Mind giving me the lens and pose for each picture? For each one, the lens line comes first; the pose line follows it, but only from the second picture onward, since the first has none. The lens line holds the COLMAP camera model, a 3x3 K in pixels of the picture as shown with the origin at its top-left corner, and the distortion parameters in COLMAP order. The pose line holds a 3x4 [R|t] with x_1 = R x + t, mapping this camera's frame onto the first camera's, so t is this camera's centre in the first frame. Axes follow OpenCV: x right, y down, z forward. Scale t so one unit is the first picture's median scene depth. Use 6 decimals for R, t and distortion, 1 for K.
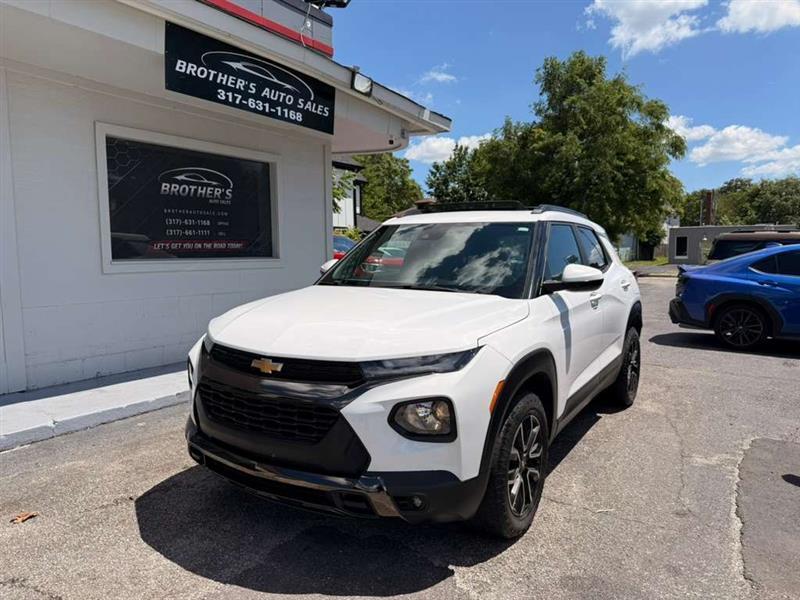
lens RADIAL K [[569.4, 0, 402.2], [0, 569.4, 300.8], [0, 0, 1]] dist [0.007765, -0.027718]
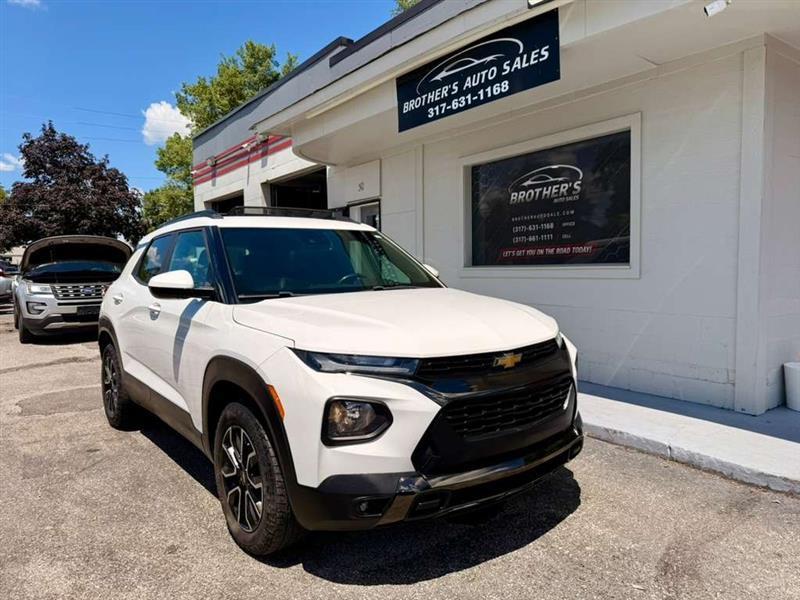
lens RADIAL K [[569.4, 0, 401.4], [0, 569.4, 302.4], [0, 0, 1]] dist [0.007765, -0.027718]
pose [[-0.353503, 0.065688, -0.933124, 0.664770], [-0.064695, 0.993426, 0.094442, -0.097175], [0.933194, 0.093753, -0.346930, 1.243642]]
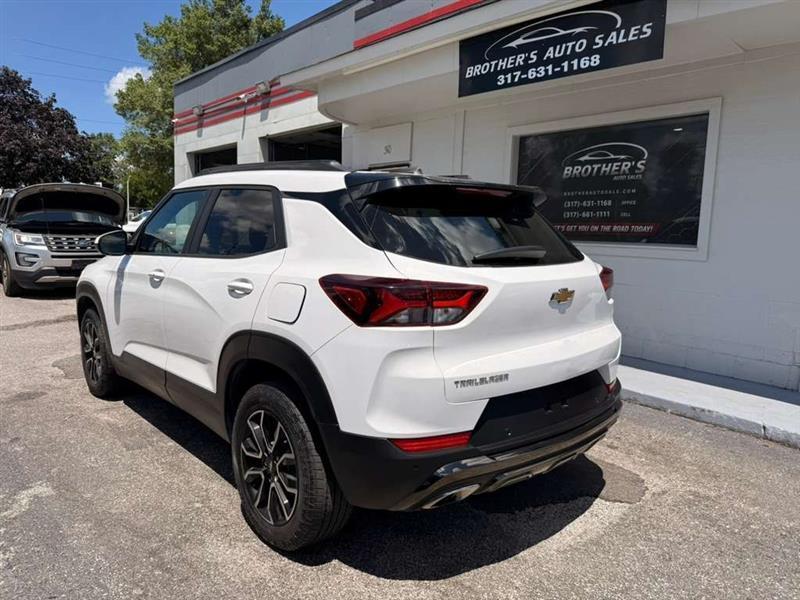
lens RADIAL K [[569.4, 0, 399.9], [0, 569.4, 299.9], [0, 0, 1]] dist [0.007765, -0.027718]
pose [[-0.272441, 0.112710, -0.955548, 0.713424], [-0.113499, 0.982417, 0.148239, -0.092343], [0.955455, 0.148841, -0.254859, 1.056364]]
